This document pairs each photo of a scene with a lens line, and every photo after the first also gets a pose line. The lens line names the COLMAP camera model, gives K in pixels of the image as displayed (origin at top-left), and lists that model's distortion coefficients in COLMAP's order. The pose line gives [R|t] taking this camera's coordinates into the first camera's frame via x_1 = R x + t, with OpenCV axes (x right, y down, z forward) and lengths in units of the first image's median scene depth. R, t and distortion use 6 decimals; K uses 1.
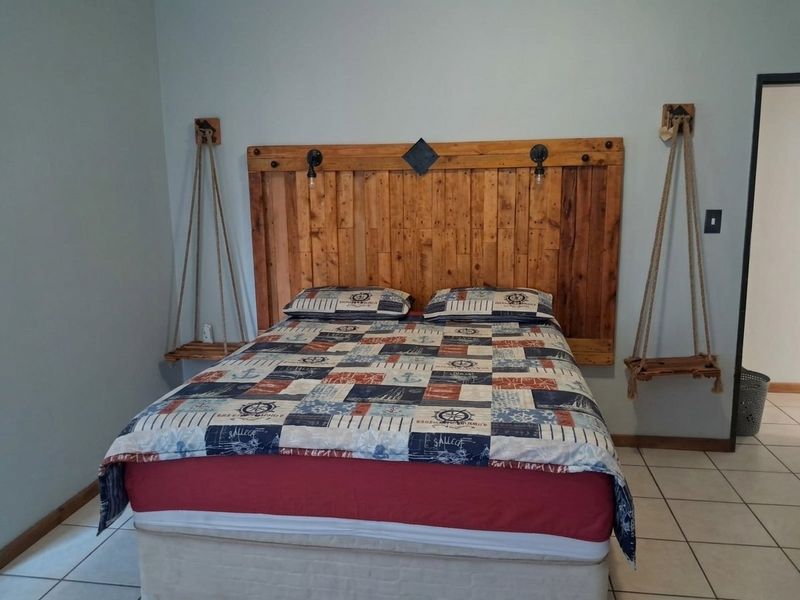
lens RADIAL K [[628.1, 0, 400.0], [0, 628.1, 300.0], [0, 0, 1]] dist [0.099115, -0.175620]
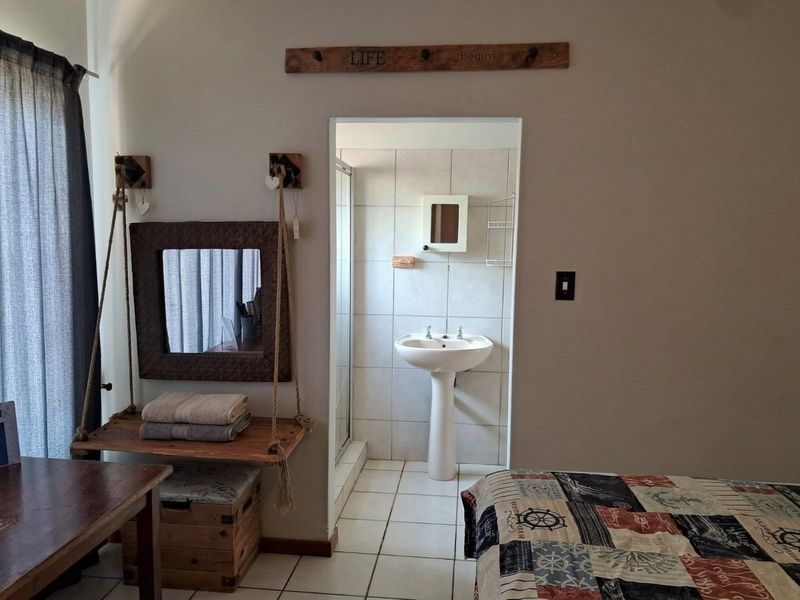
lens RADIAL K [[628.1, 0, 400.0], [0, 628.1, 300.0], [0, 0, 1]] dist [0.099115, -0.175620]
pose [[0.036058, 0.113493, -0.992884, 0.432131], [-0.203113, 0.973626, 0.103915, -0.111099], [0.978491, 0.197921, 0.058159, 0.664240]]
